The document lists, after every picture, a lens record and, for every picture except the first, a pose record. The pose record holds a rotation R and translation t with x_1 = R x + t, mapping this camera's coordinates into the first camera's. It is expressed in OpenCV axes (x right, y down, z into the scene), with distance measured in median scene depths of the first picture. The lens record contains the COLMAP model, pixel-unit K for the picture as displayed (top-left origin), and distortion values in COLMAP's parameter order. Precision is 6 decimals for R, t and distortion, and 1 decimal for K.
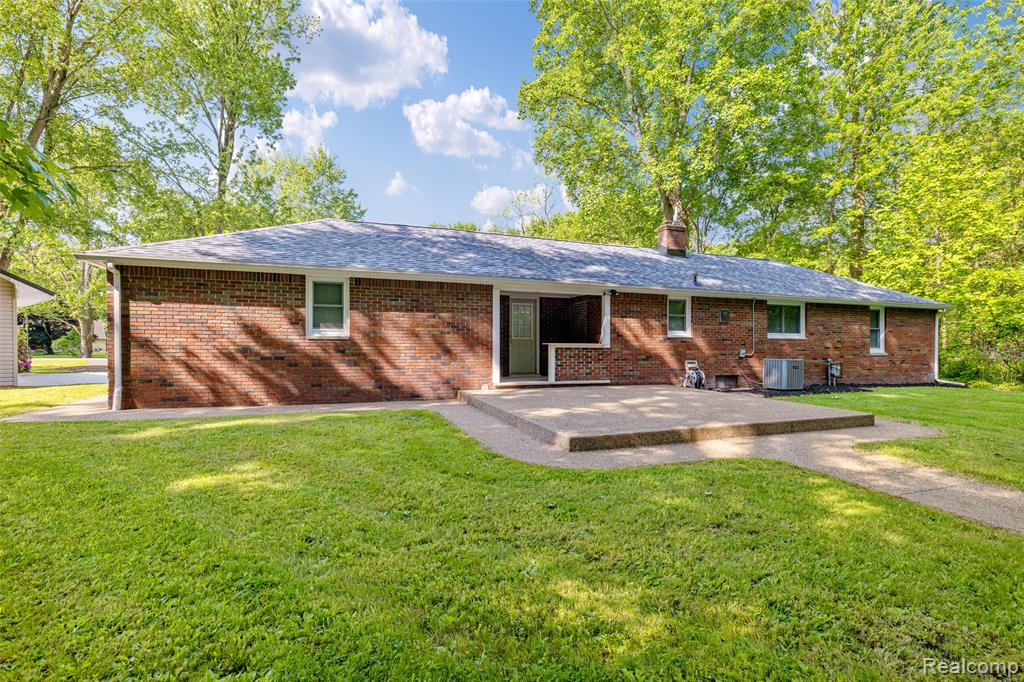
lens RADIAL K [[477.3, 0, 512.0], [0, 477.3, 341.0], [0, 0, 1]] dist [-0.002644, -0.000359]
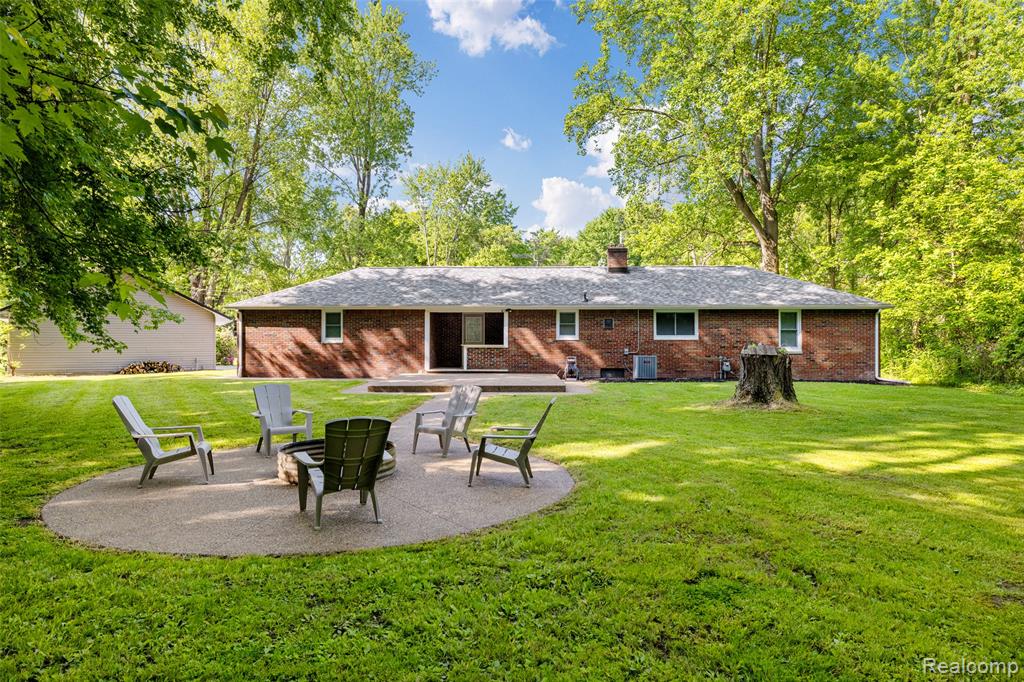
lens RADIAL K [[592.2, 0, 512.0], [0, 592.2, 341.0], [0, 0, 1]] dist [-0.001885, -0.000057]
pose [[0.919810, -0.010014, -0.392235, 0.877562], [0.009271, 0.999950, -0.003790, -0.000036], [0.392253, -0.000151, 0.919857, -0.635539]]
